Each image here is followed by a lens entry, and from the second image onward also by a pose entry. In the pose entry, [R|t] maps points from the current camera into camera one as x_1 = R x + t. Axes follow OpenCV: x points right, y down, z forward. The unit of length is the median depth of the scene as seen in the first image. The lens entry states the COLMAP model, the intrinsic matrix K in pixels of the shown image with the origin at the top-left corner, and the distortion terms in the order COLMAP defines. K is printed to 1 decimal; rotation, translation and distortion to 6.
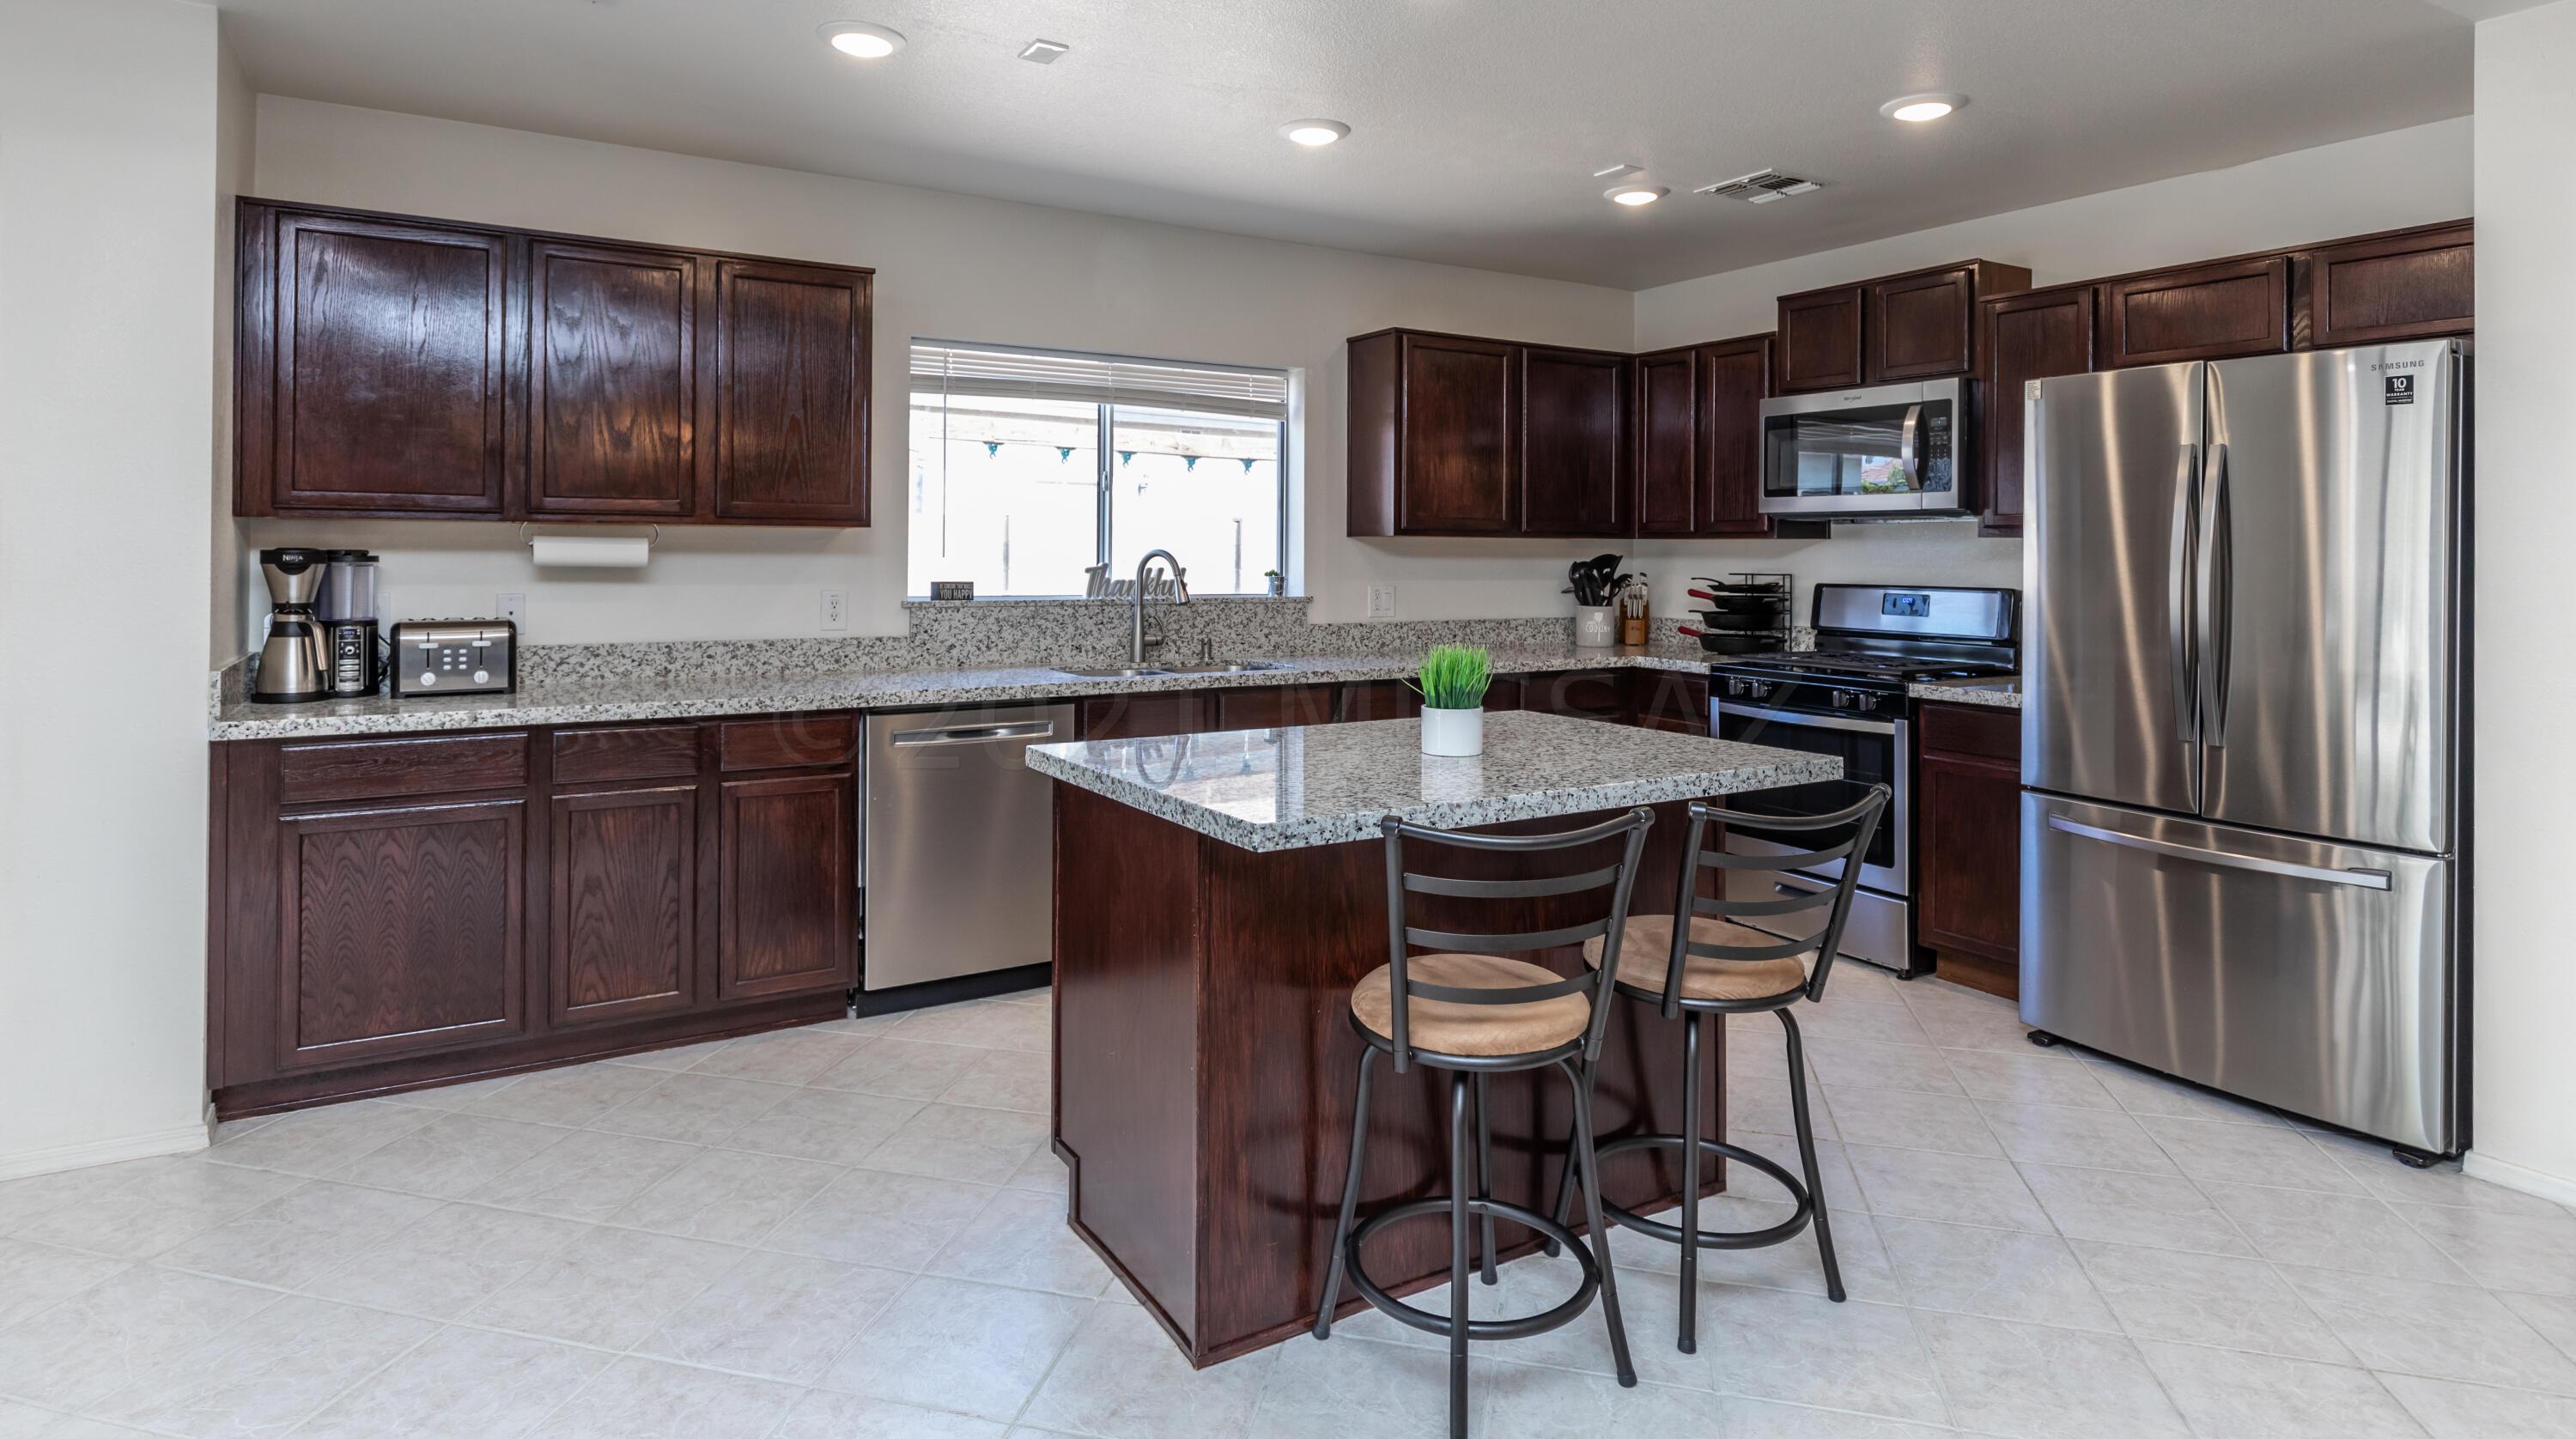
lens RADIAL K [[1321.8, 0, 1259.3], [0, 1321.8, 549.1], [0, 0, 1]] dist [-0.003952, -0.001303]
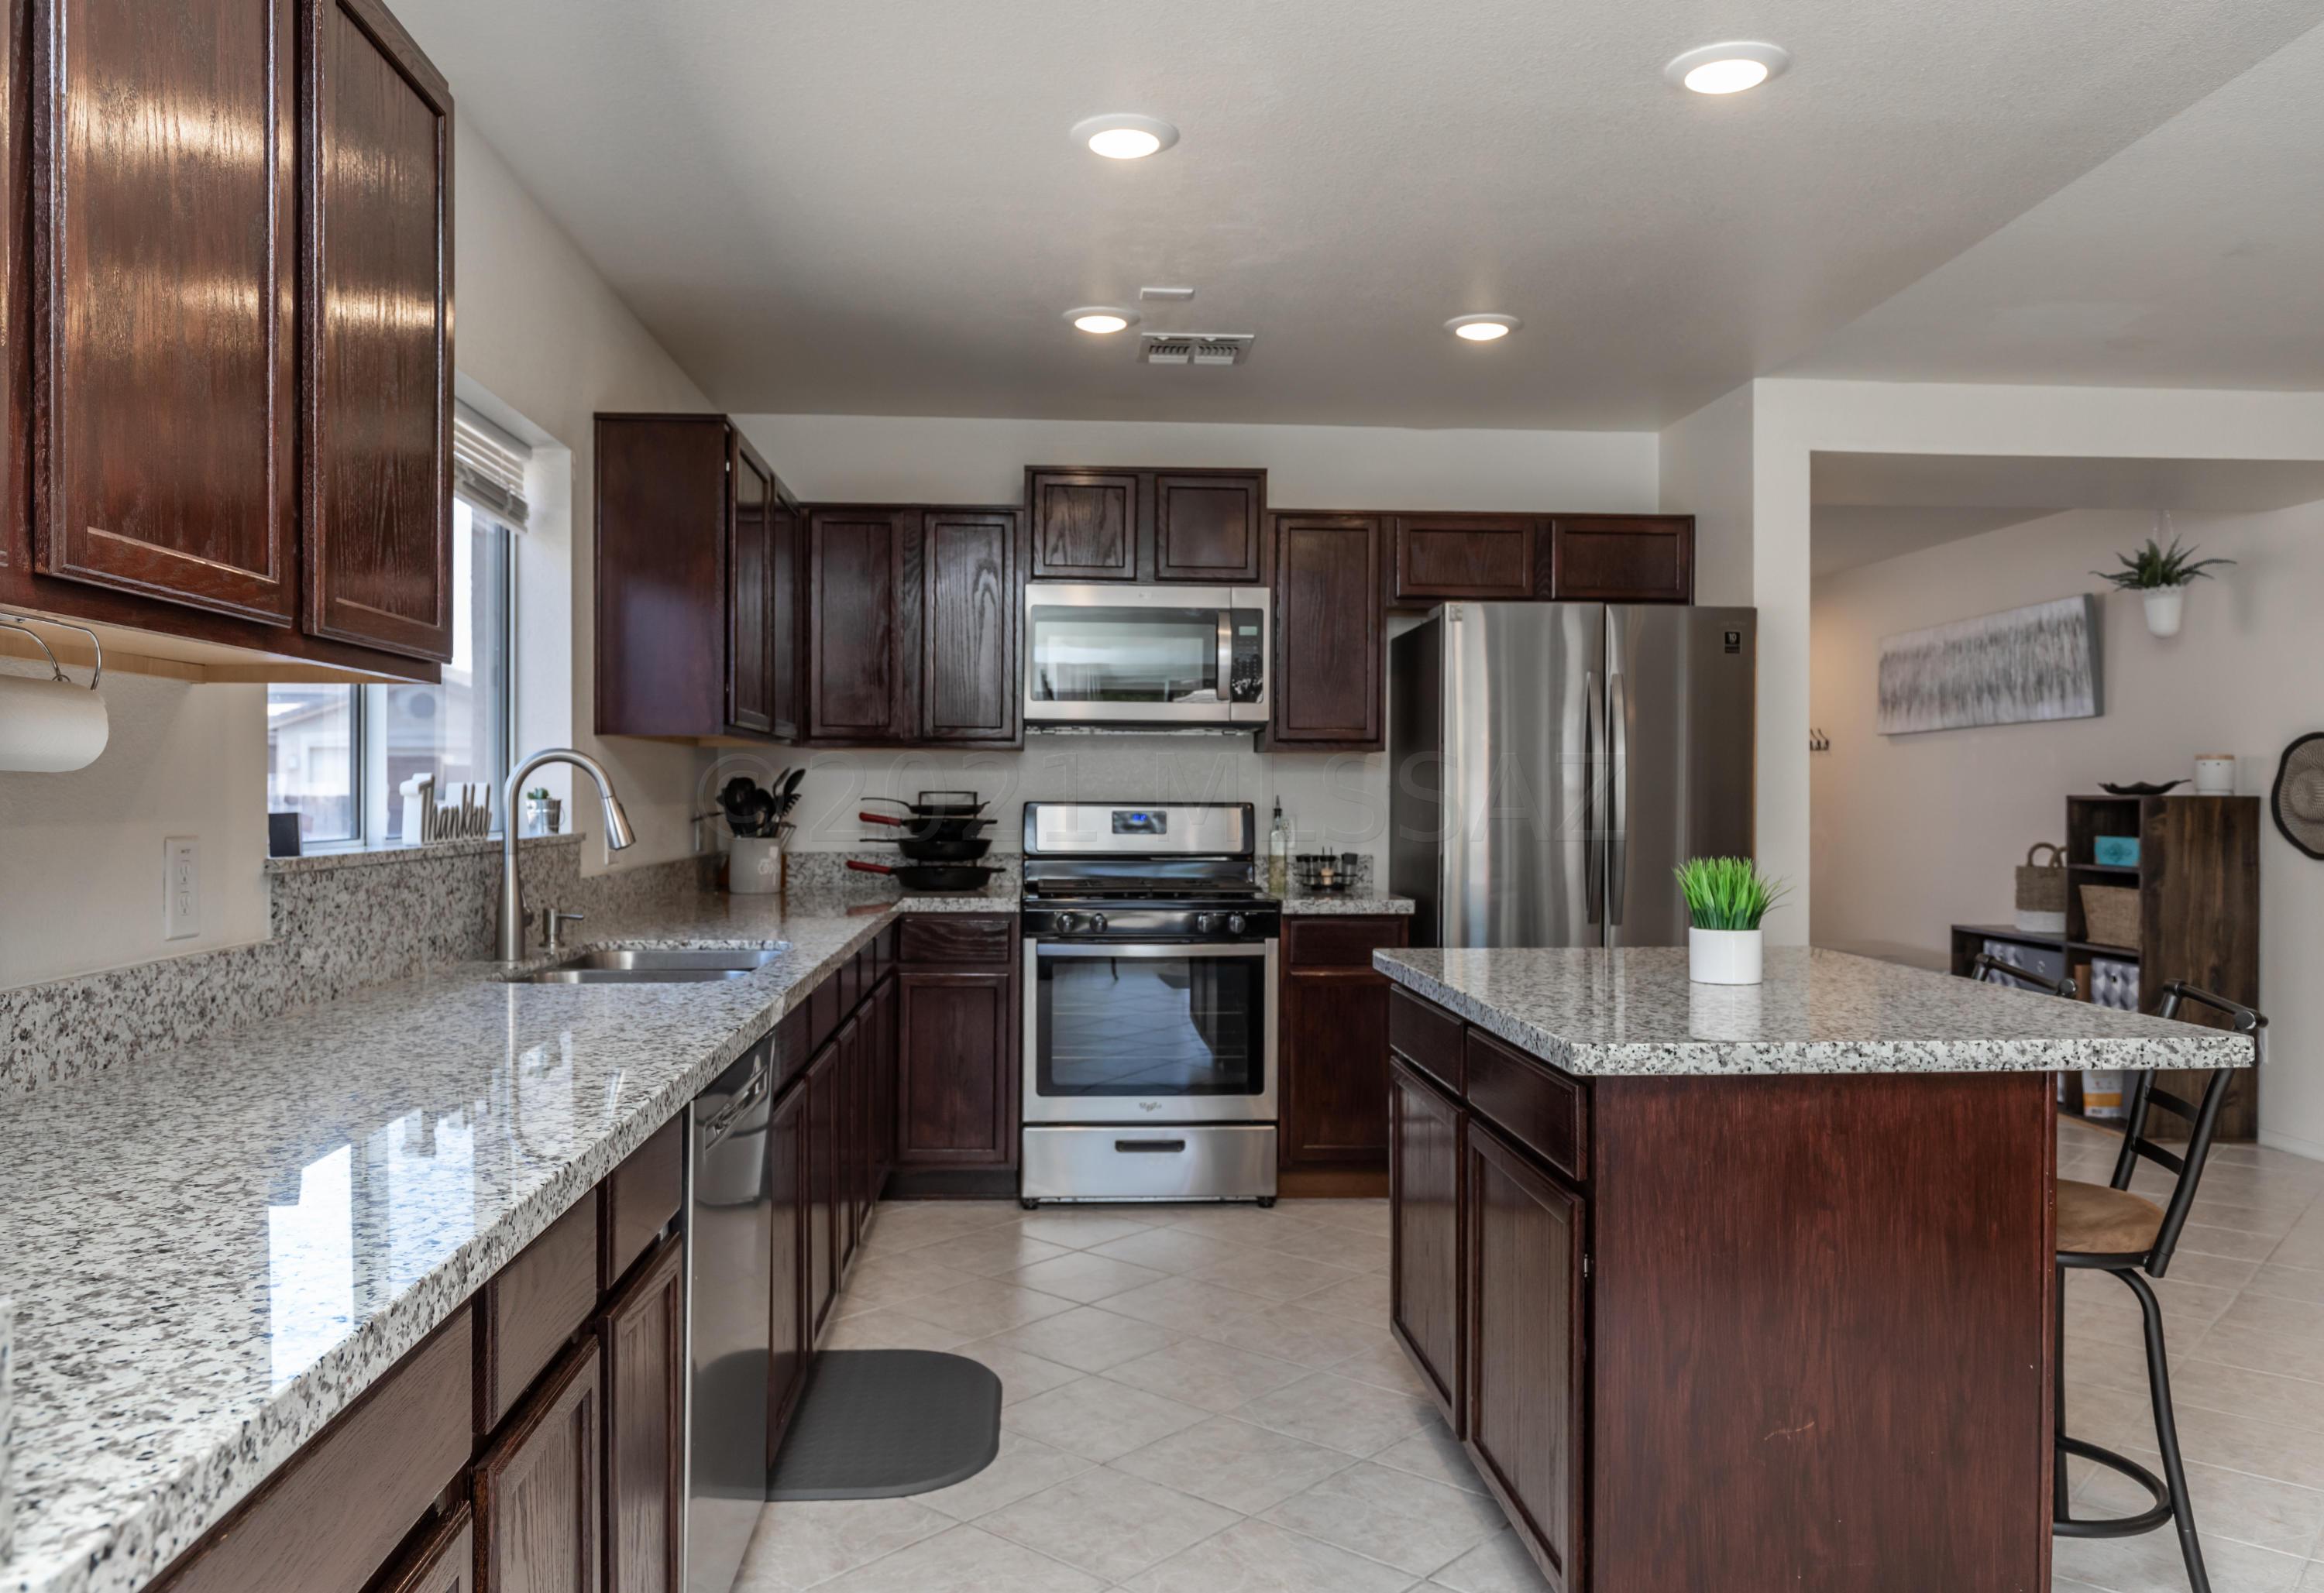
lens RADIAL K [[1678.4, 0, 1108.9], [0, 1678.4, 817.8], [0, 0, 1]] dist [-0.006164, -0.000689]
pose [[0.471622, -0.018401, 0.881609, -0.627384], [-0.002744, 0.999747, 0.022335, 0.013399], [-0.881797, -0.012952, 0.471452, 0.513828]]
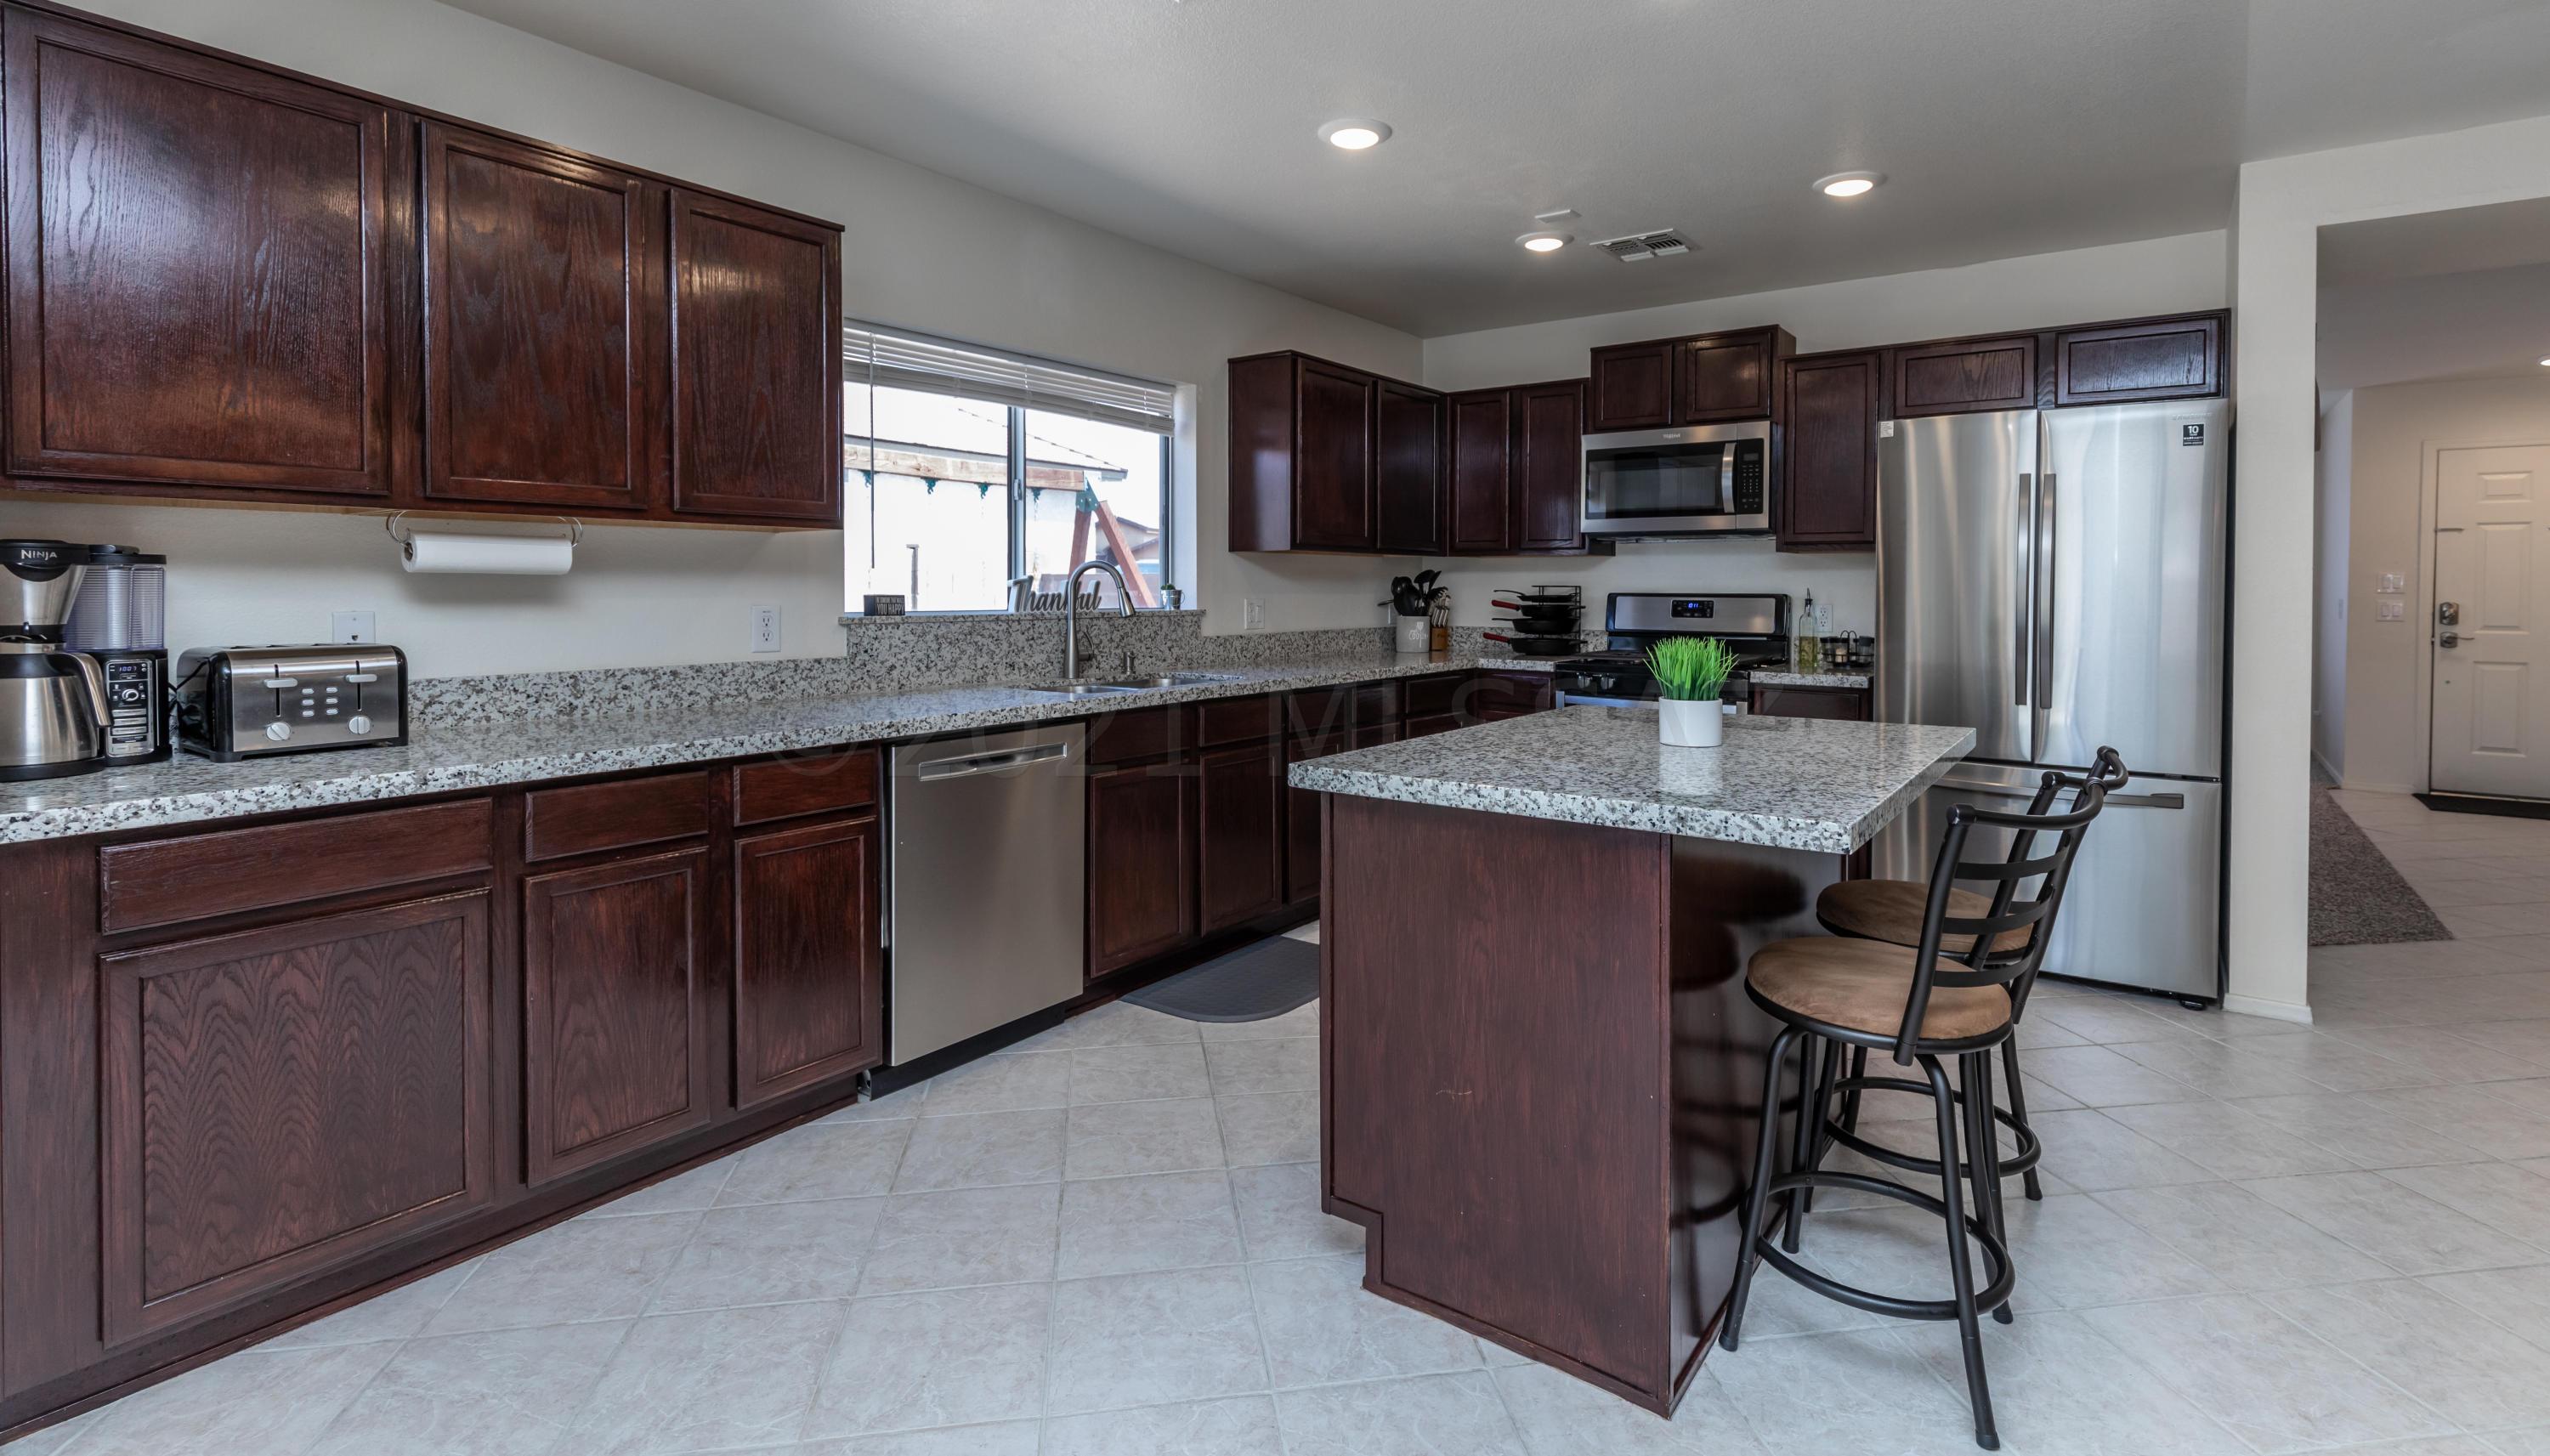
lens RADIAL K [[1157.0, 0, 1283.6], [0, 1157.0, 612.3], [0, 0, 1]] dist [0.004250, 0.000691]
pose [[0.921768, -0.013377, 0.387511, -0.300661], [0.003092, 0.999627, 0.027151, 0.016459], [-0.387730, -0.023829, 0.921465, 0.183331]]
